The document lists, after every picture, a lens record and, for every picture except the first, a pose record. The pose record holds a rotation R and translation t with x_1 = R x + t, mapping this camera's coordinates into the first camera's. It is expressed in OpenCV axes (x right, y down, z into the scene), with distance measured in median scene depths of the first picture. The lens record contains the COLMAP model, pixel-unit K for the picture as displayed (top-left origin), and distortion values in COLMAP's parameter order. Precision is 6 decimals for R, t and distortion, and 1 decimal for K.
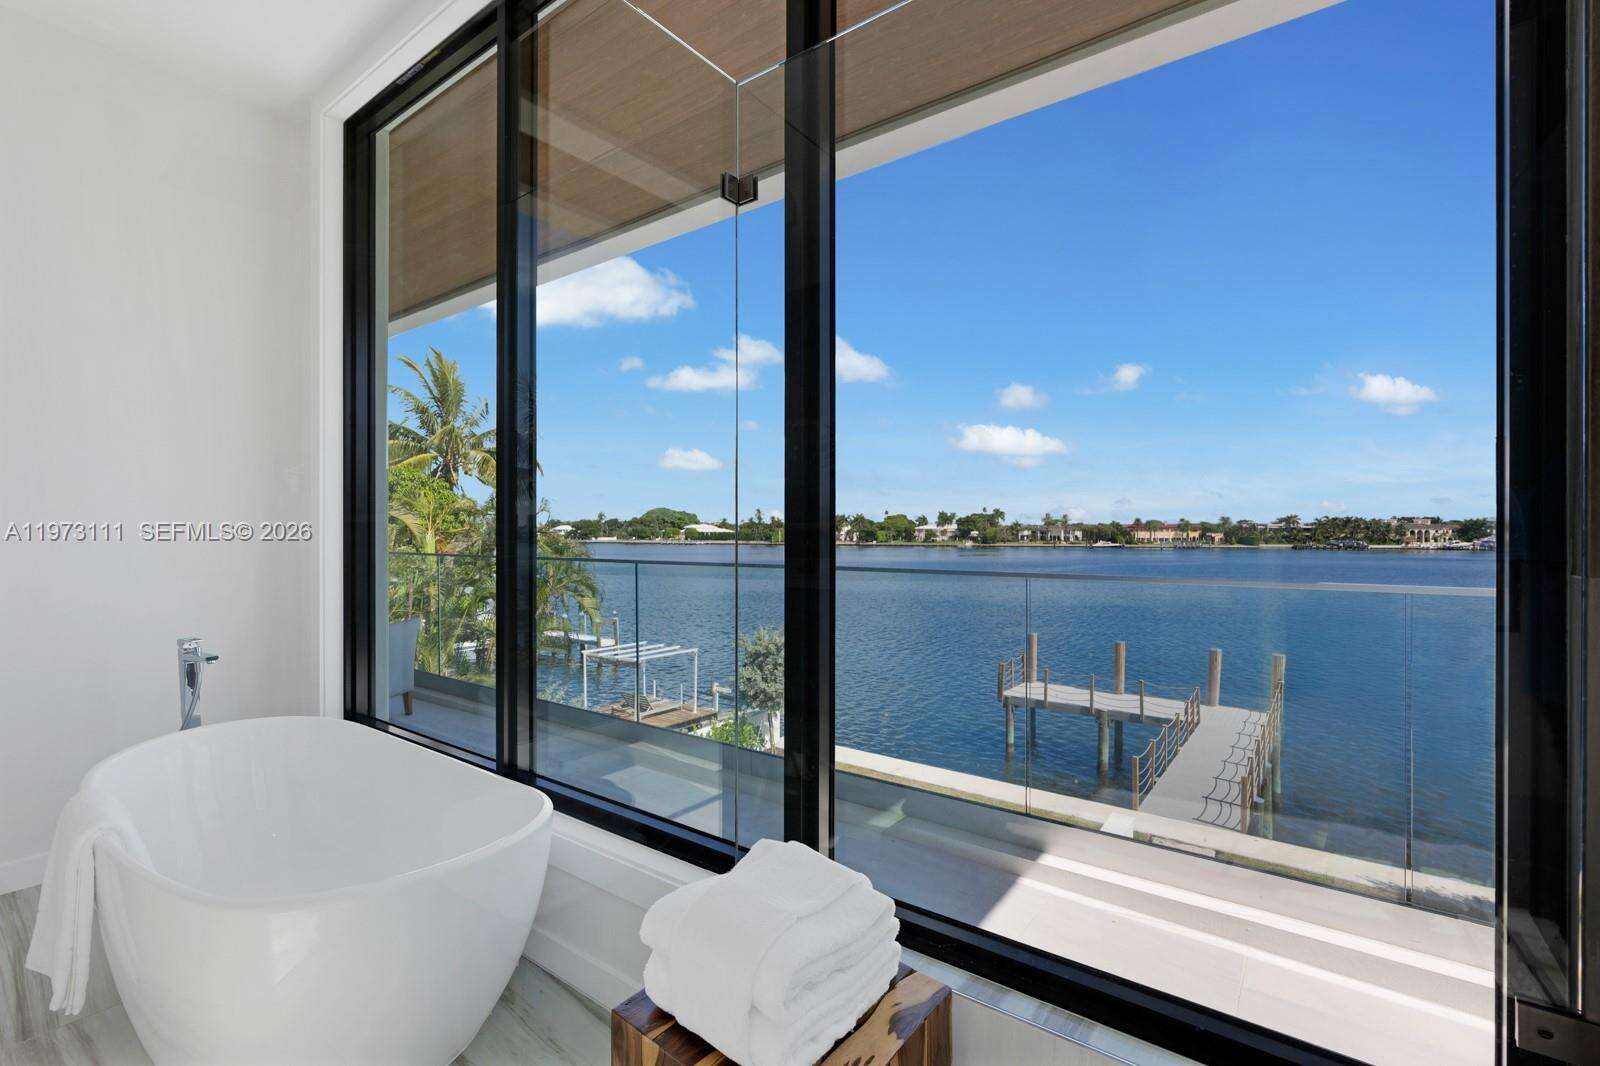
lens RADIAL K [[736.3, 0, 787.0], [0, 736.3, 539.9], [0, 0, 1]] dist [0.003737, 0.000598]
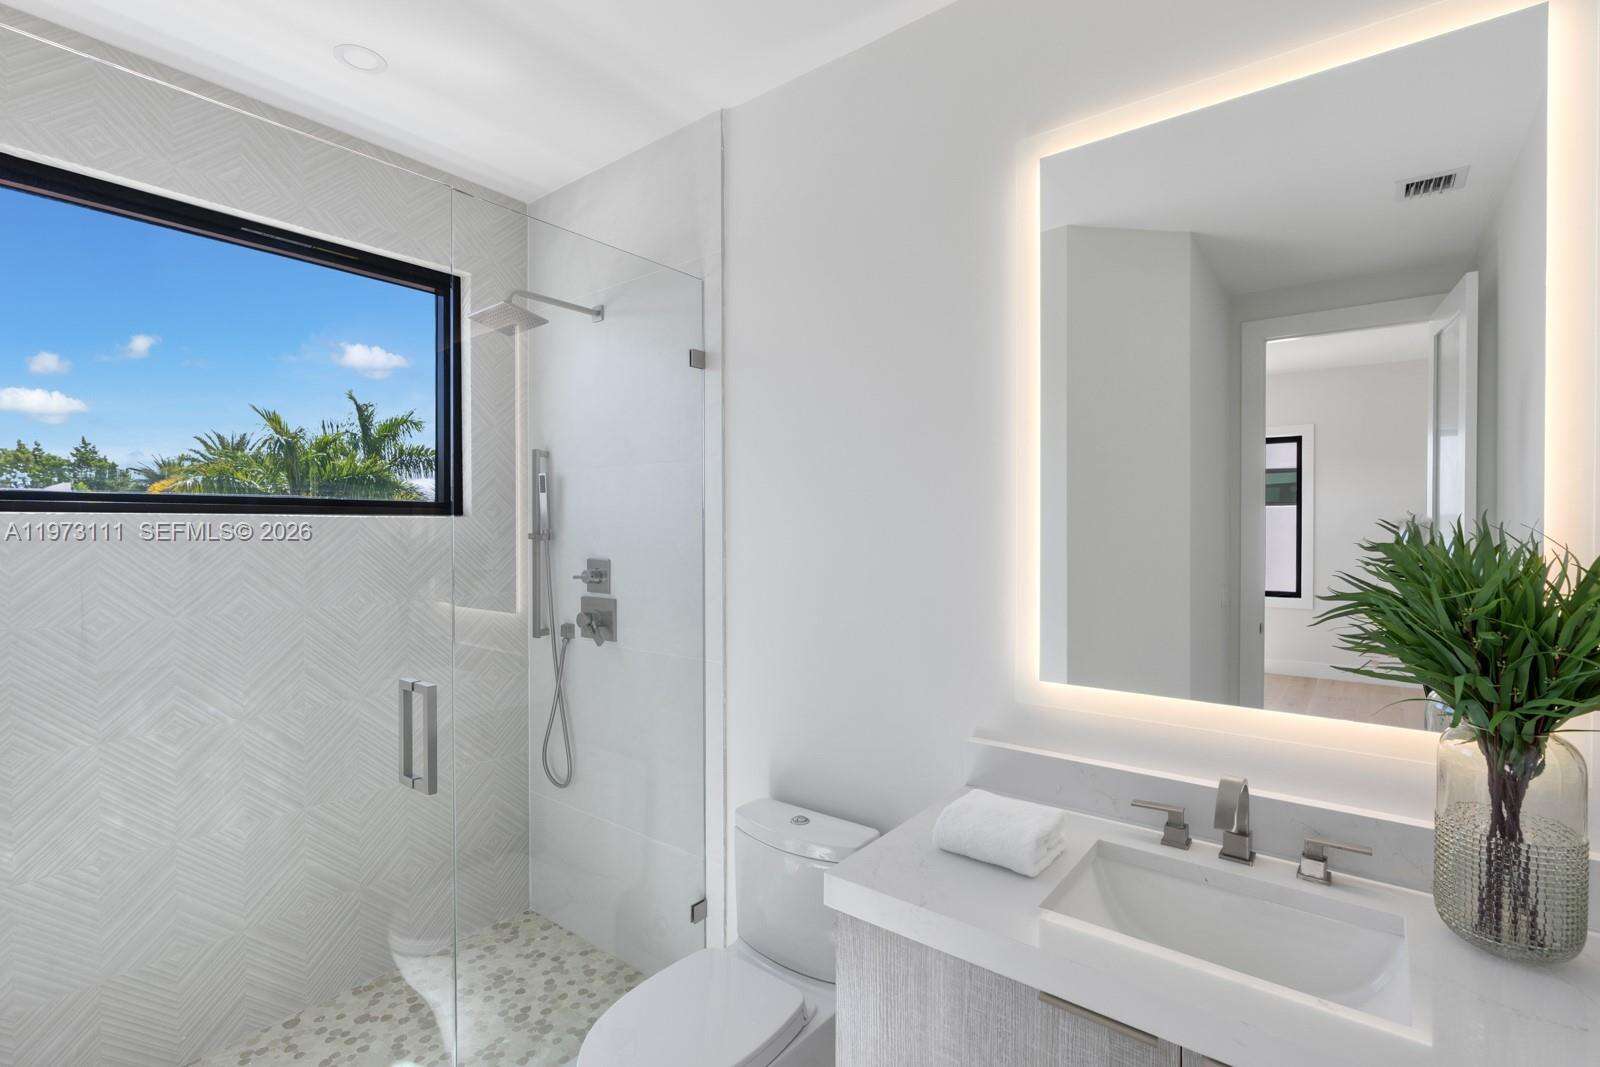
lens RADIAL K [[736.3, 0, 799.5], [0, 736.3, 532.5], [0, 0, 1]] dist [0.003737, 0.000598]
pose [[0.999777, 0.003211, -0.020890, 0.569246], [-0.003365, 0.999967, -0.007329, 0.027917], [0.020866, 0.007397, 0.999755, -0.047040]]
